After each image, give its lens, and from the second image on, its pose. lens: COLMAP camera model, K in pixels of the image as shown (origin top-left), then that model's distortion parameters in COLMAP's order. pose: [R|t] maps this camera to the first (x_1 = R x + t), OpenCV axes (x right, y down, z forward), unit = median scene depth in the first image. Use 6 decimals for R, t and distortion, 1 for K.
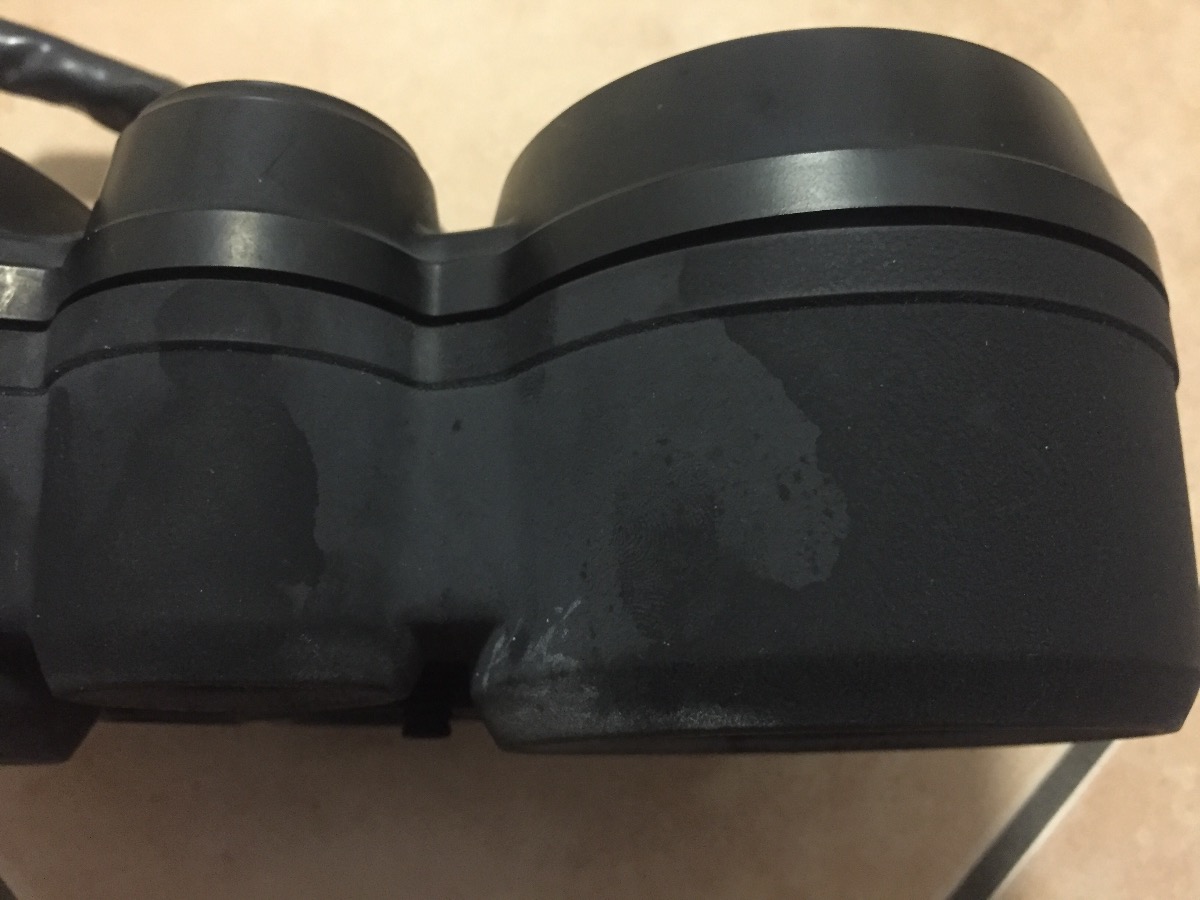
lens RADIAL K [[1071.1, 0, 600.0], [0, 1071.1, 450.0], [0, 0, 1]] dist [0.056213, -0.118356]
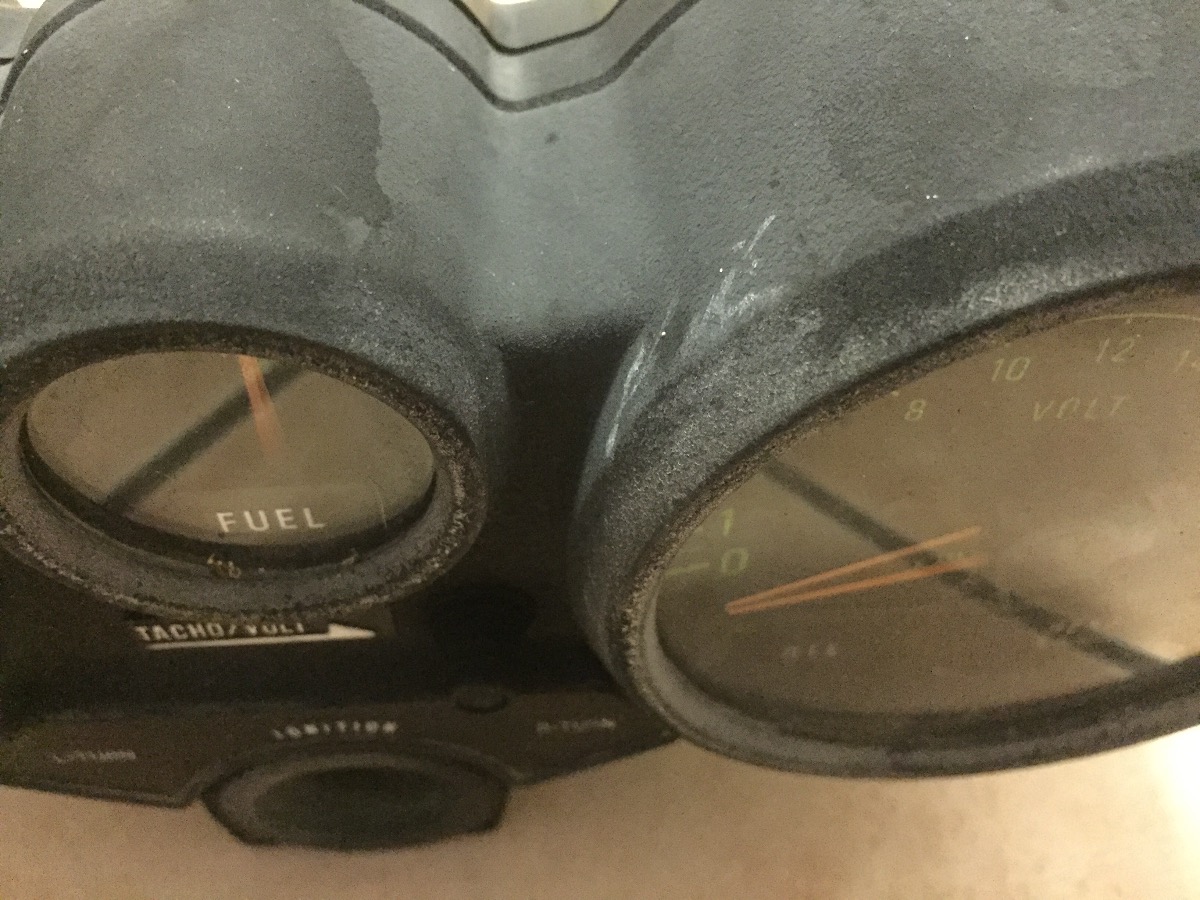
lens RADIAL K [[1071.1, 0, 600.0], [0, 1071.1, 450.0], [0, 0, 1]] dist [0.056213, -0.118356]
pose [[0.997215, -0.034317, 0.066215, -0.173222], [0.055223, 0.936489, -0.346323, 0.494134], [-0.050125, 0.349015, 0.935776, 0.402393]]
